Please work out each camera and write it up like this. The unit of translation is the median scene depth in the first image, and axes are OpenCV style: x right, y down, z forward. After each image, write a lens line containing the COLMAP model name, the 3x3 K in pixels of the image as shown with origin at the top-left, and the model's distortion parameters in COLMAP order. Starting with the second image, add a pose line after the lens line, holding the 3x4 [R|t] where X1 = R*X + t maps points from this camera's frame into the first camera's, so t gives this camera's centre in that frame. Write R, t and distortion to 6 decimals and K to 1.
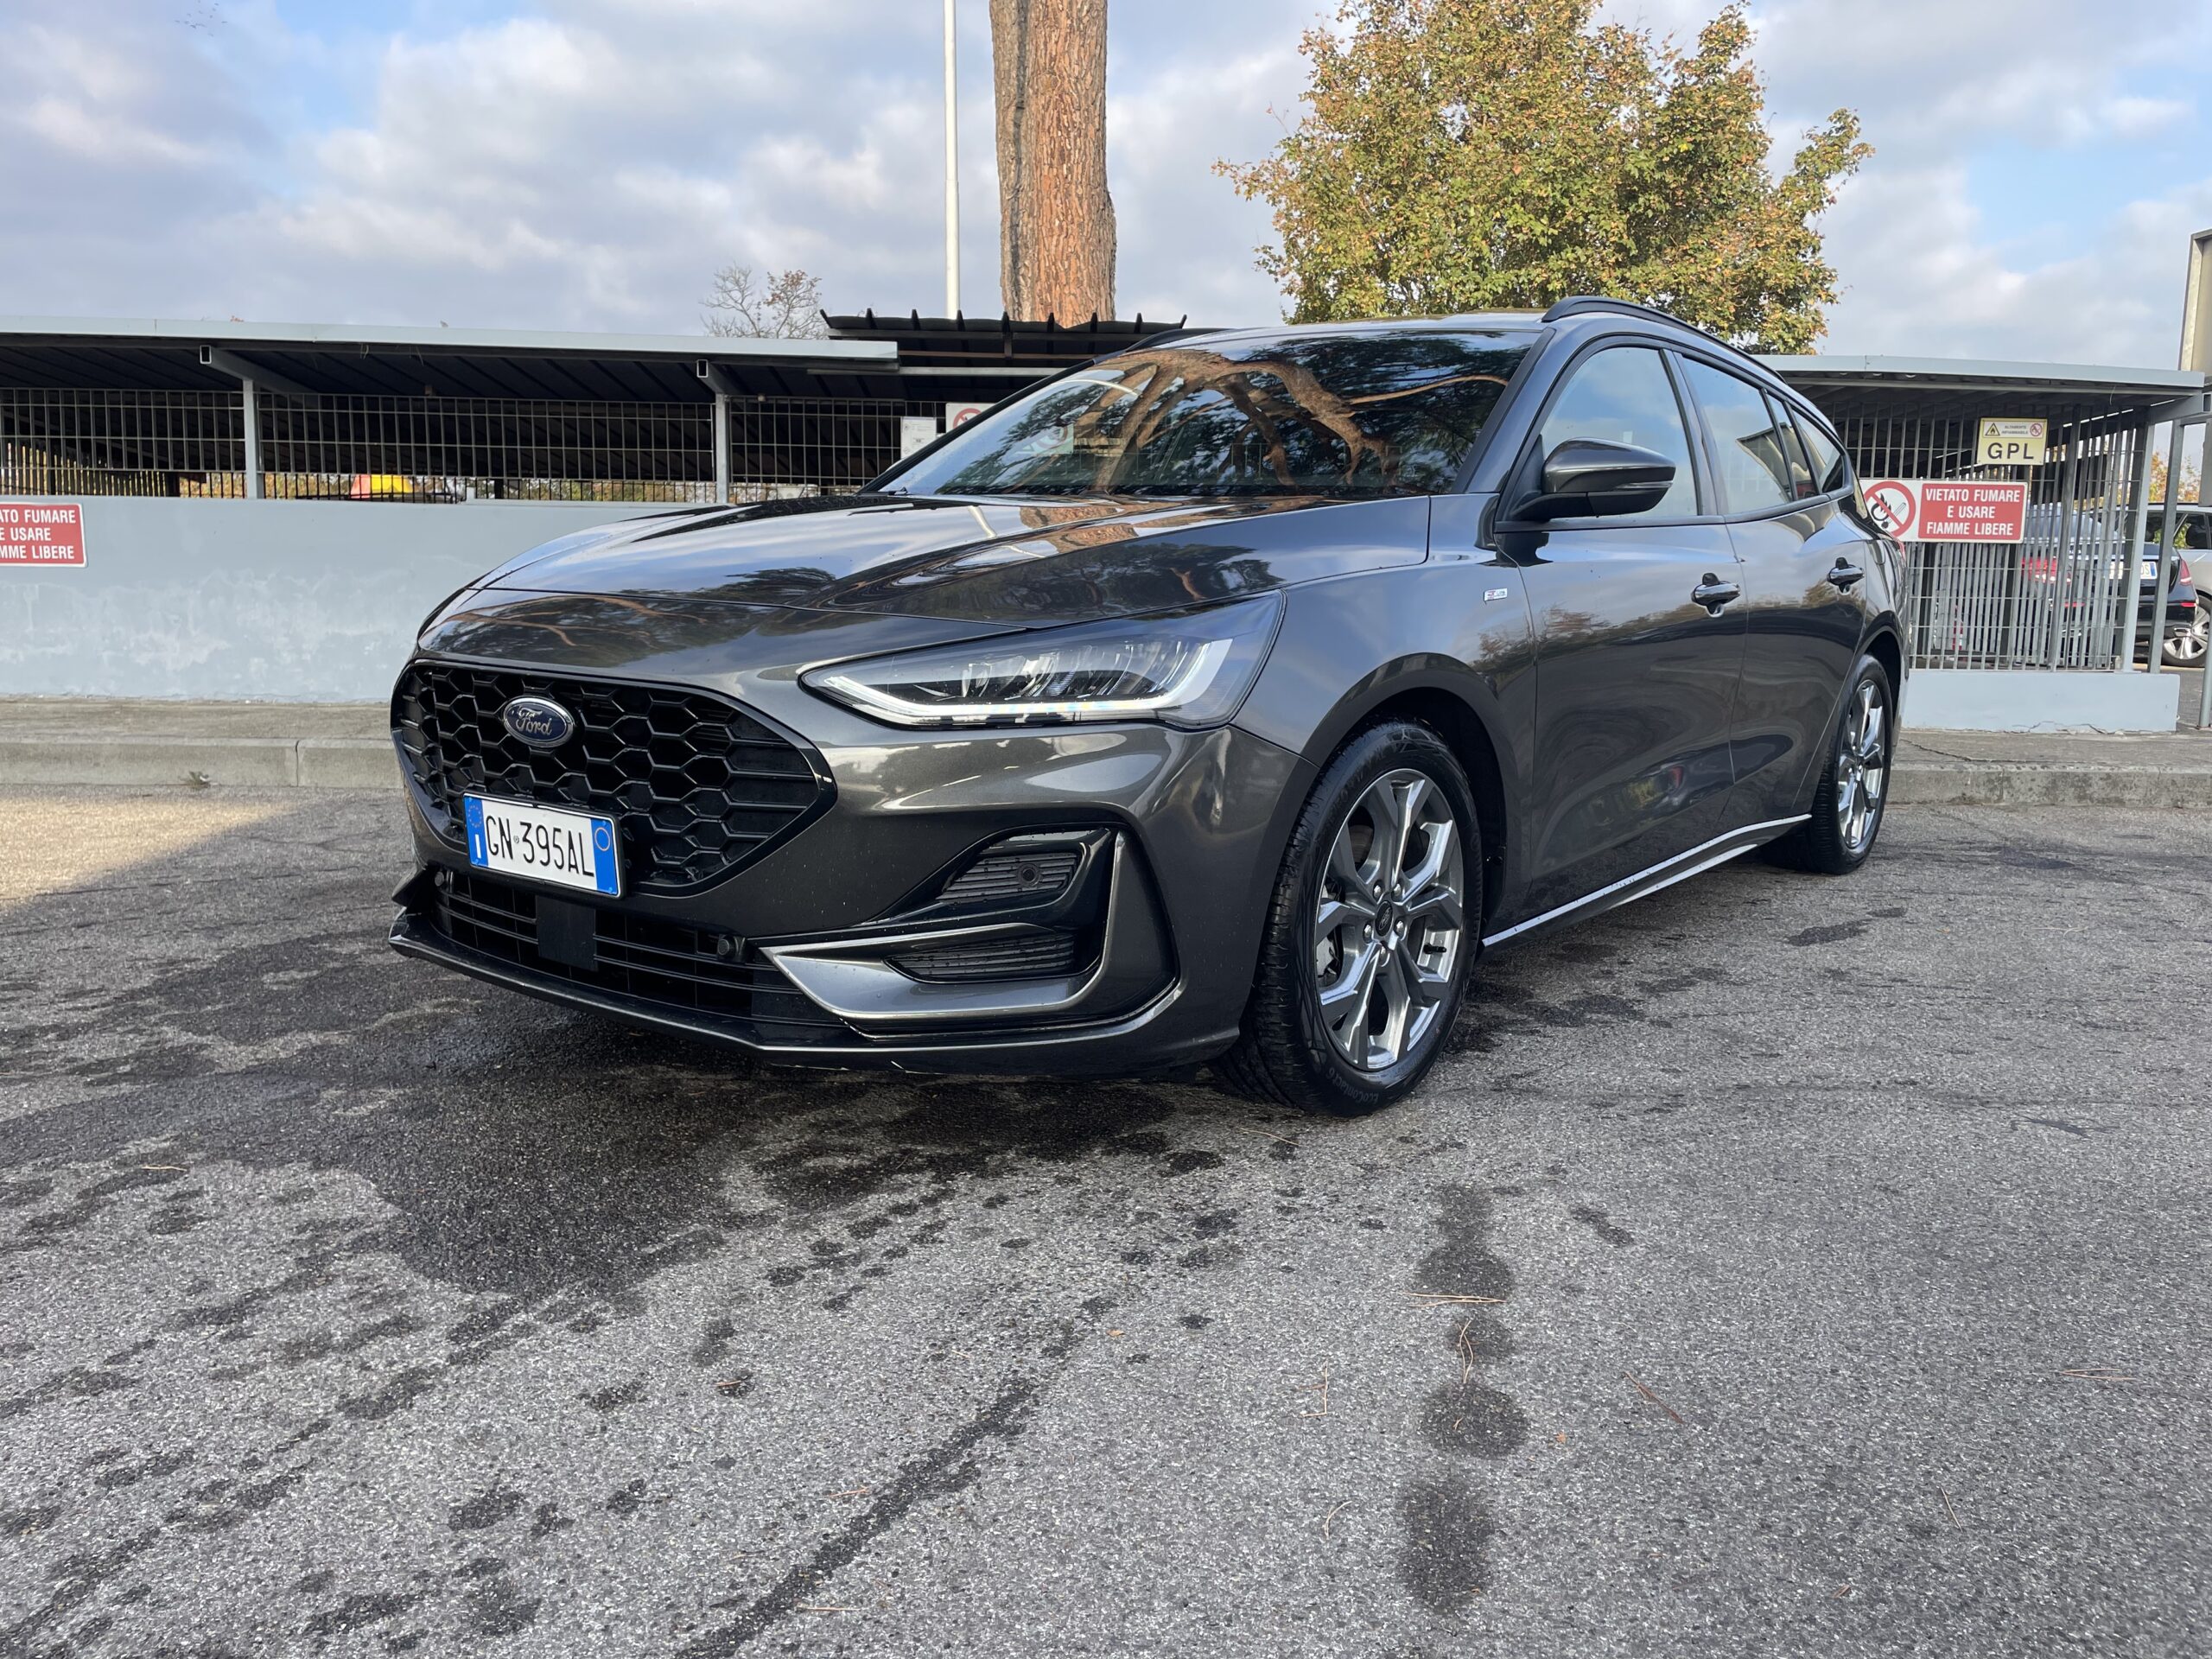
lens RADIAL K [[1663.6, 0, 1124.9], [0, 1663.6, 820.2], [0, 0, 1]] dist [0.094727, -0.115038]
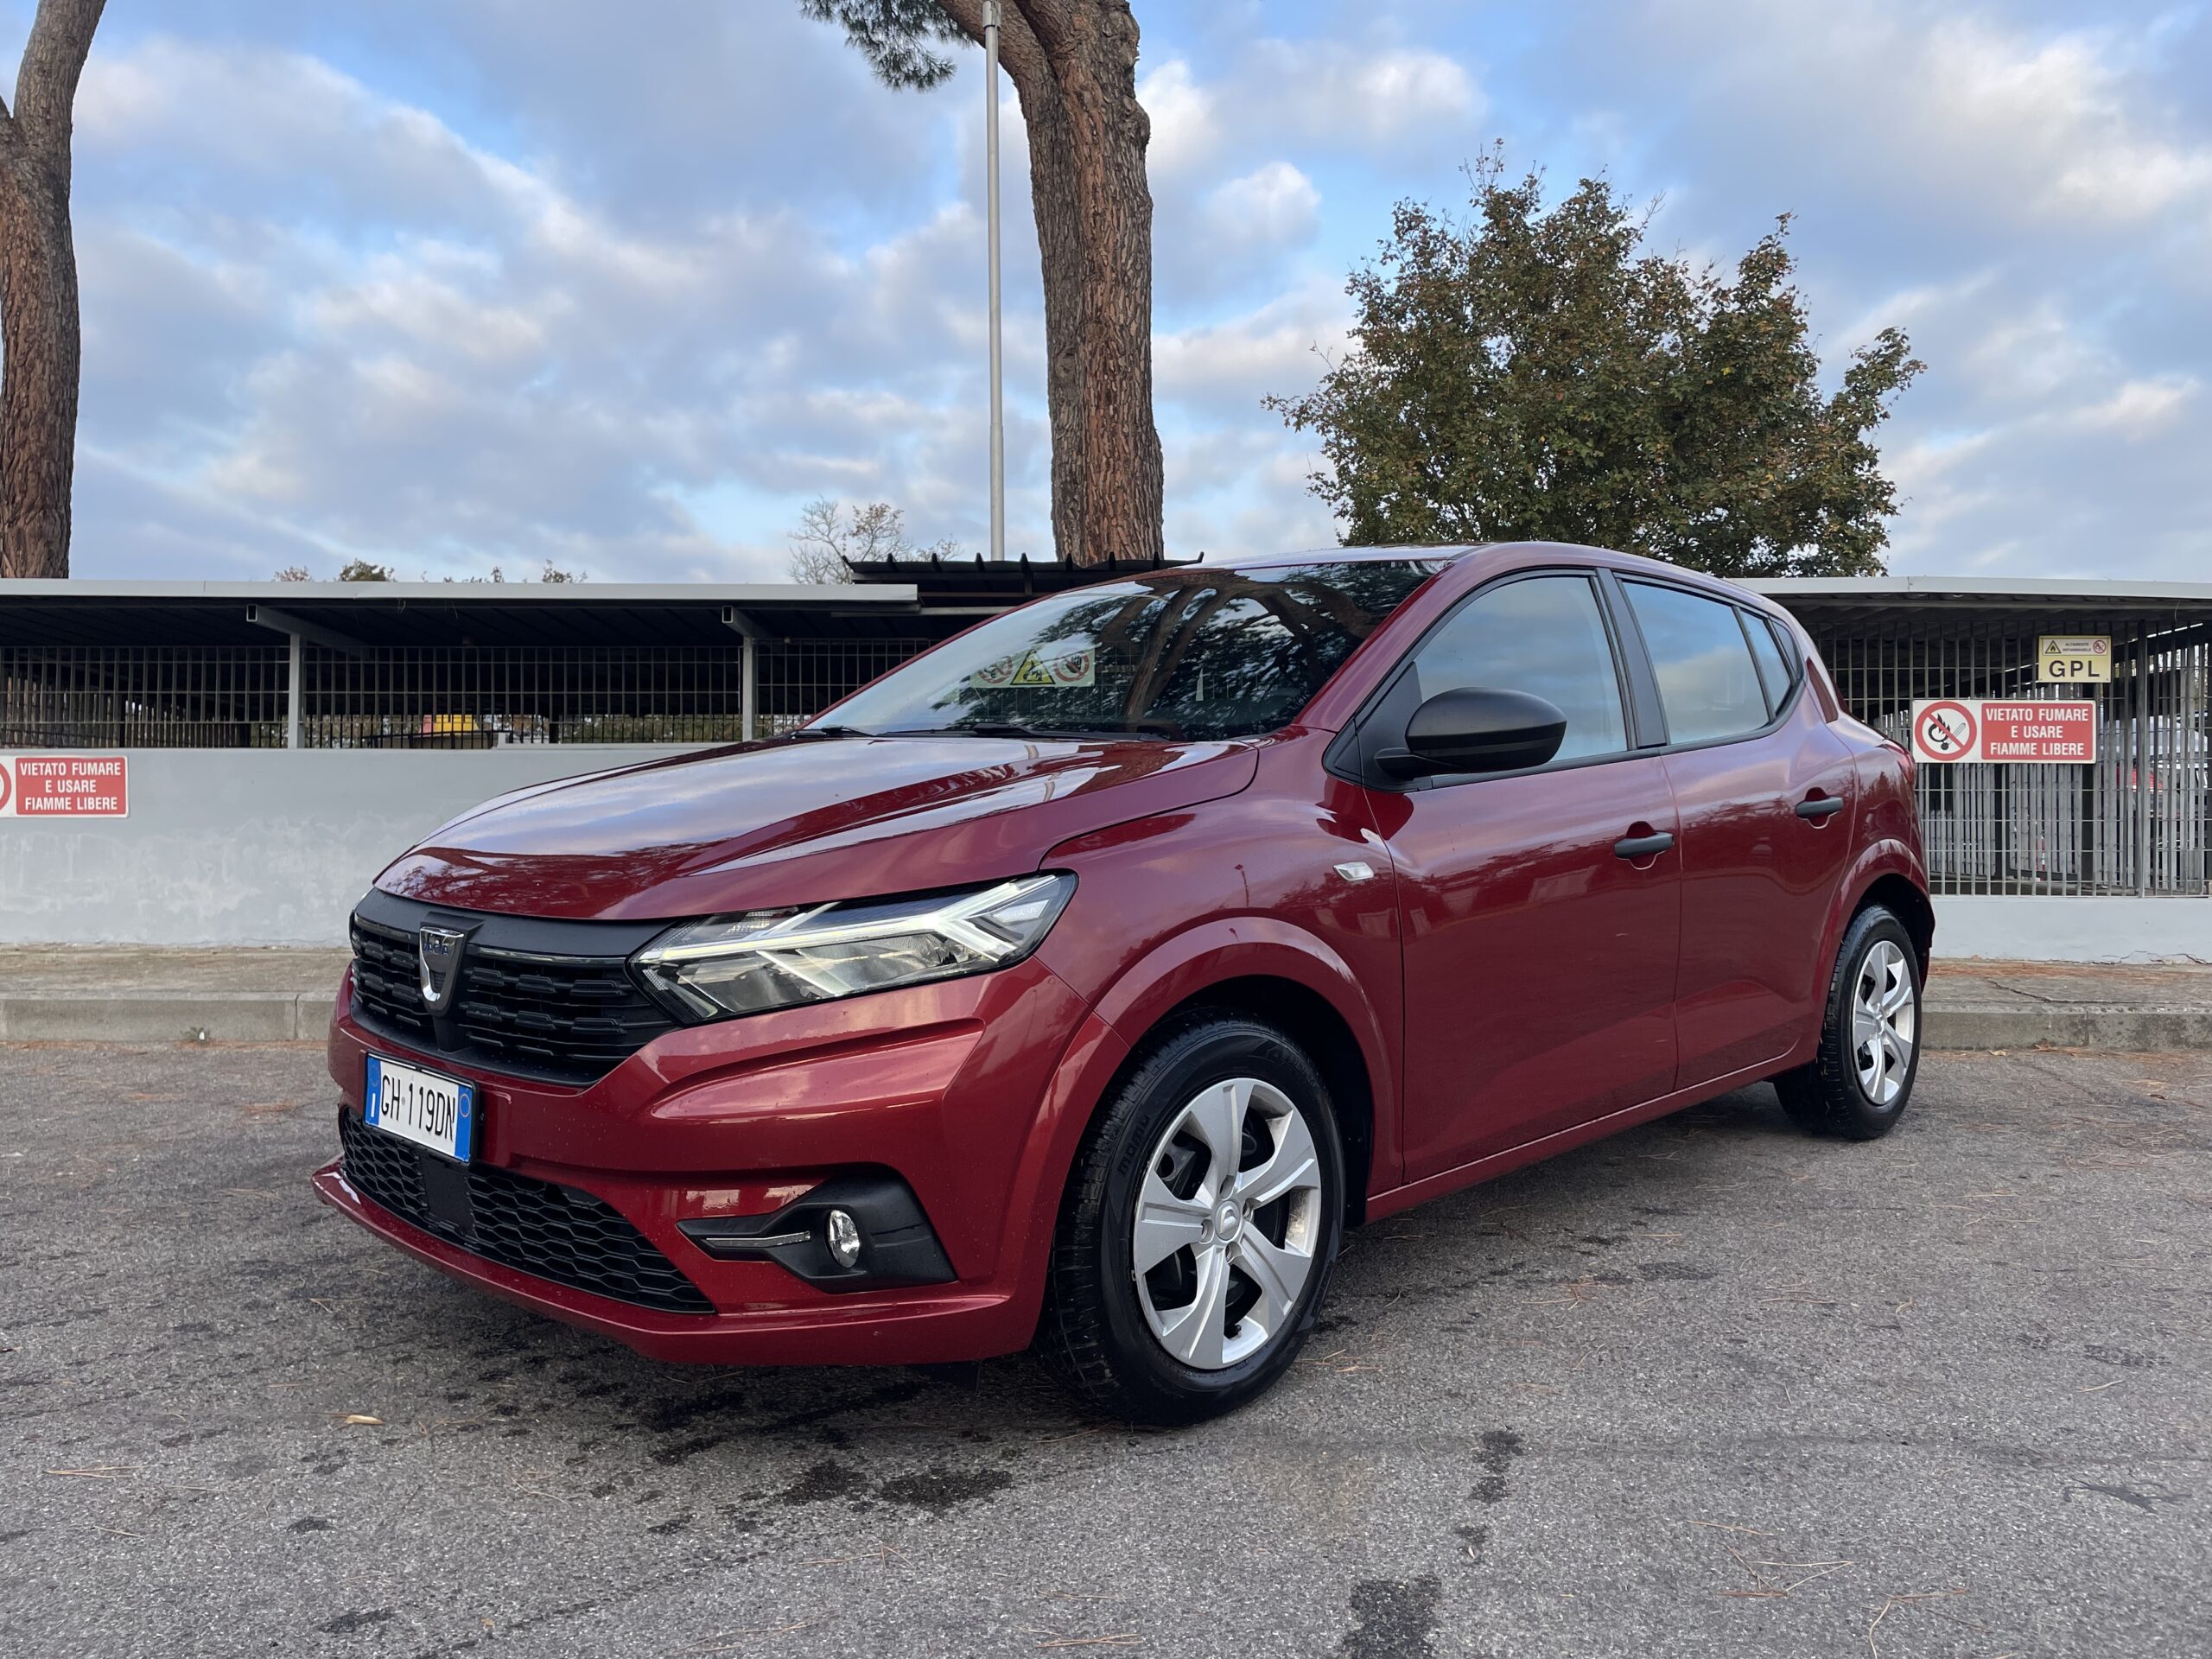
lens RADIAL K [[1657.9, 0, 1105.9], [0, 1657.9, 800.8], [0, 0, 1]] dist [0.107359, -0.135404]
pose [[0.997970, -0.013639, -0.062210, 0.037228], [0.005221, 0.991031, -0.133529, -0.020277], [0.063473, 0.132934, 0.989090, 0.030507]]
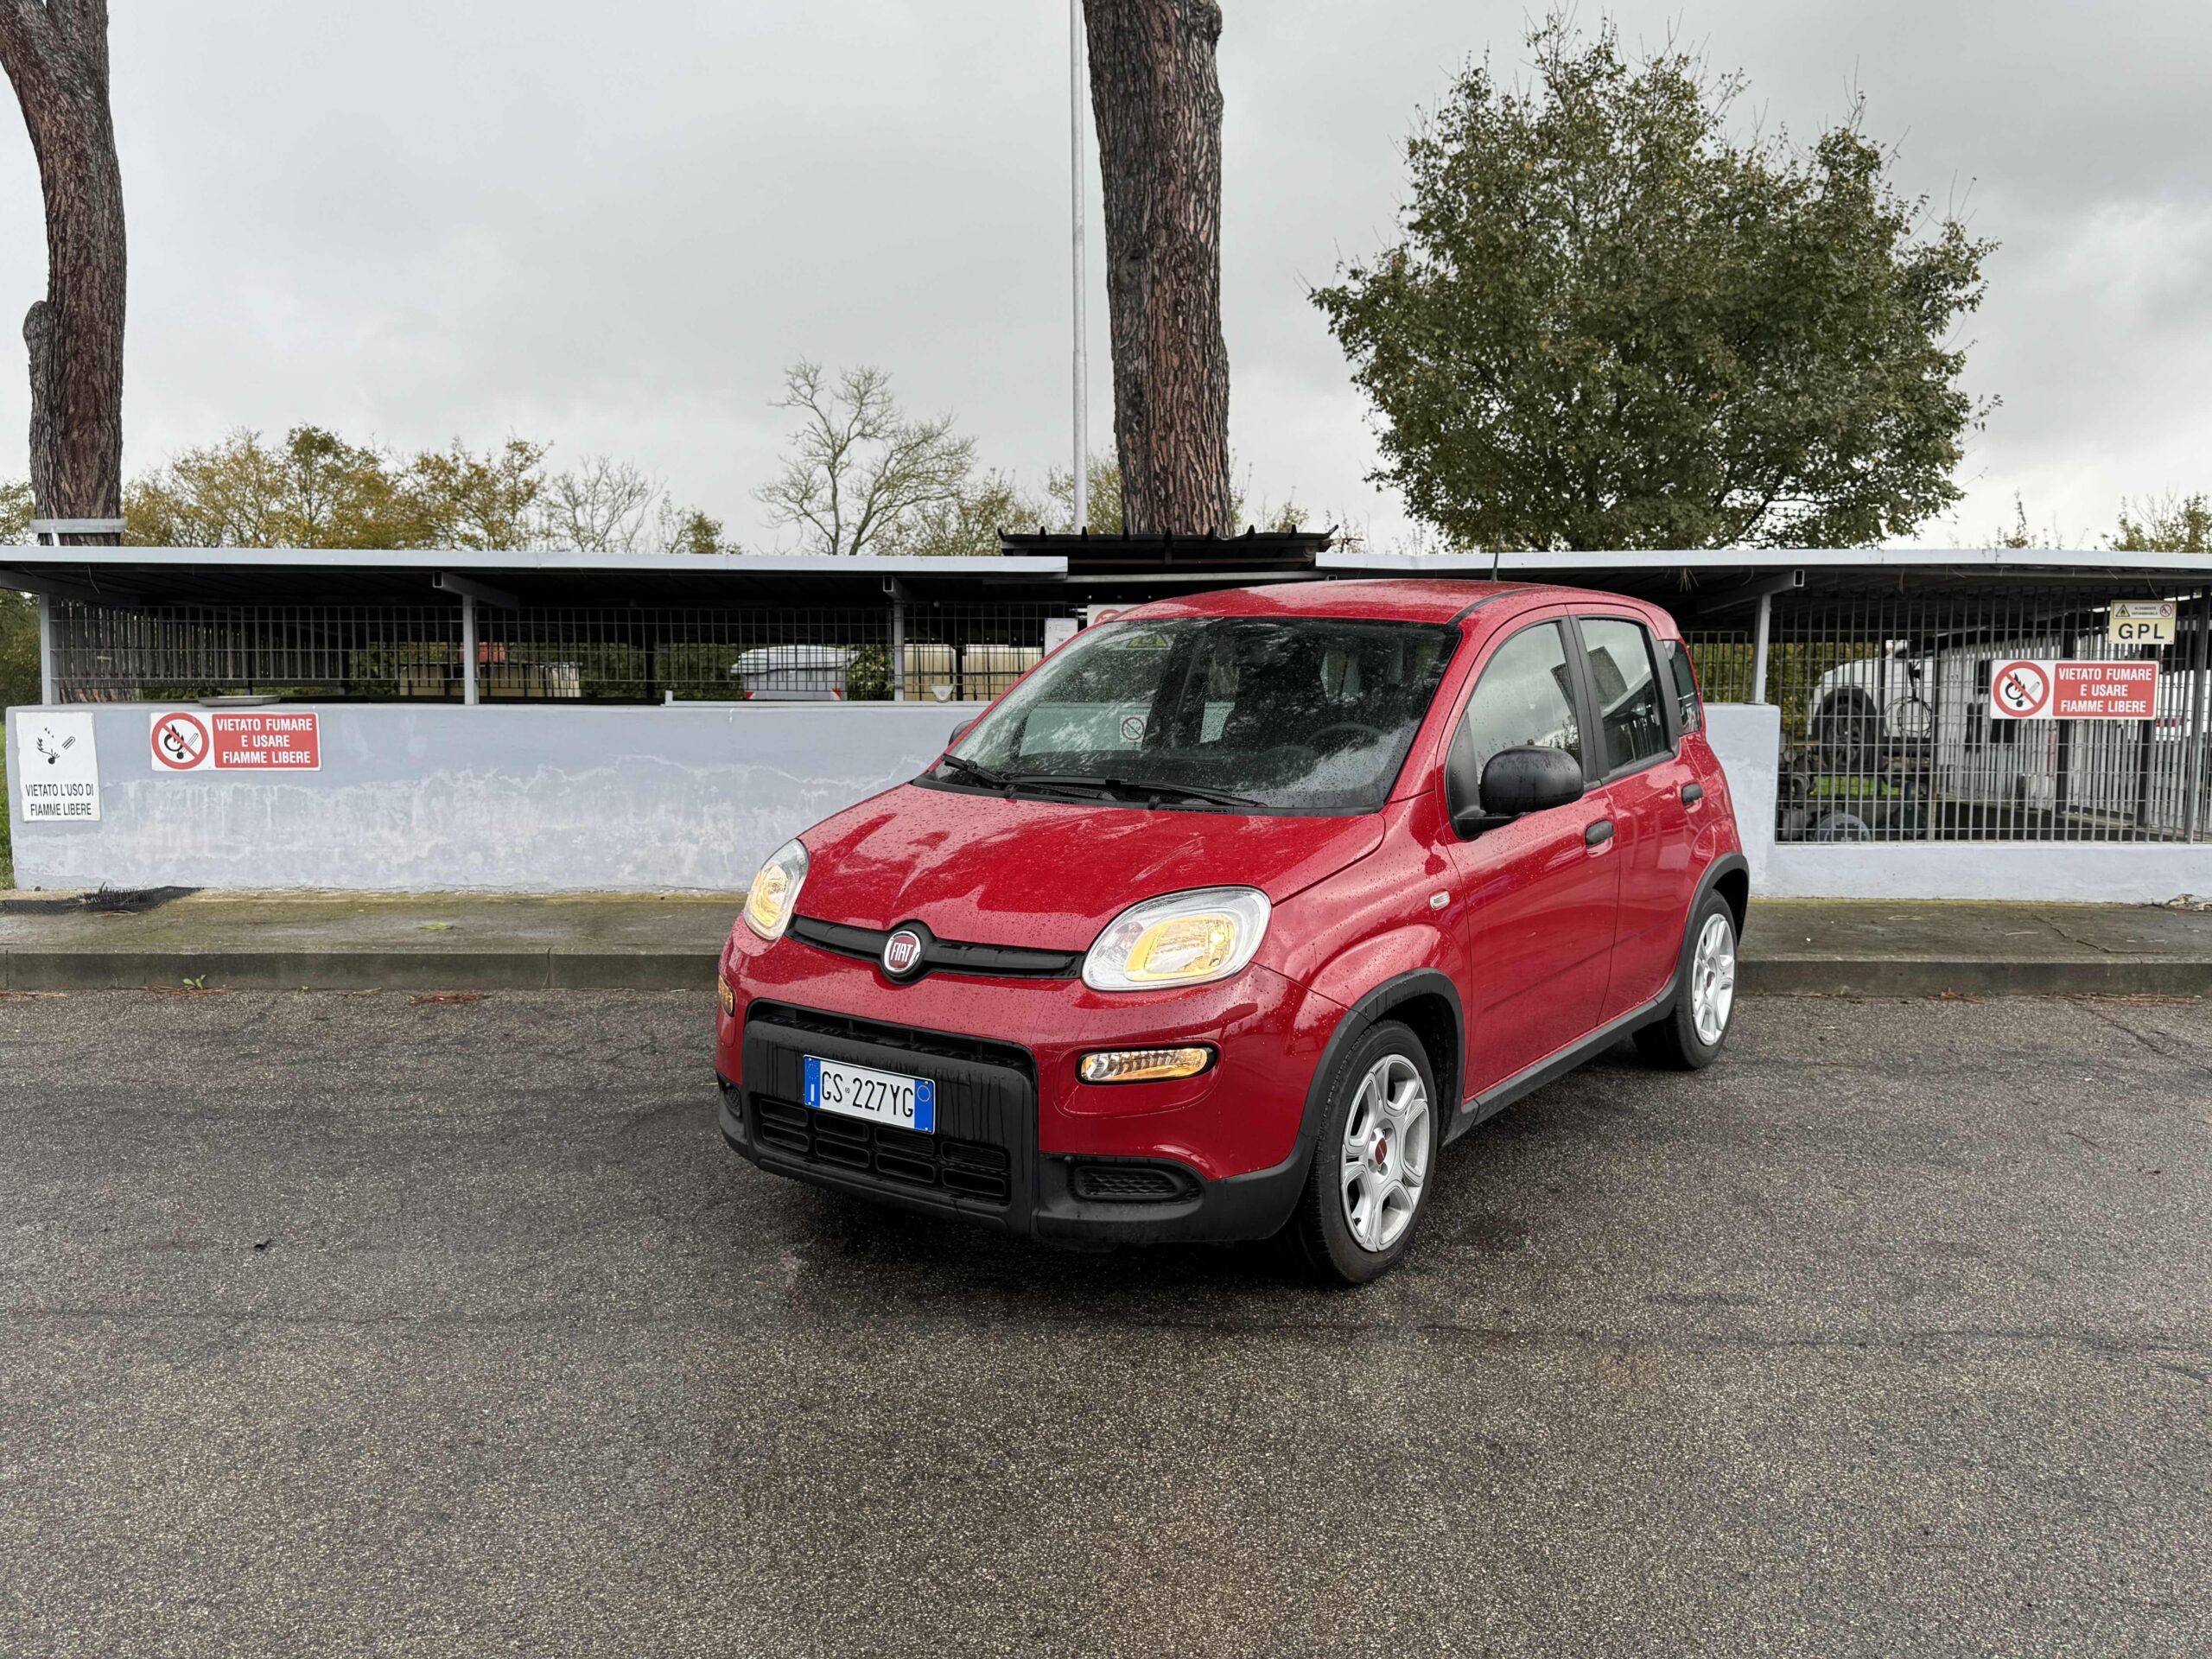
lens RADIAL K [[1804.7, 0, 1105.4], [0, 1804.7, 848.7], [0, 0, 1]] dist [0.003036, 0.003392]
pose [[0.998902, -0.007975, -0.046168, -0.058688], [0.006469, 0.999445, -0.032679, -0.058226], [0.046403, 0.032344, 0.998399, -0.126573]]
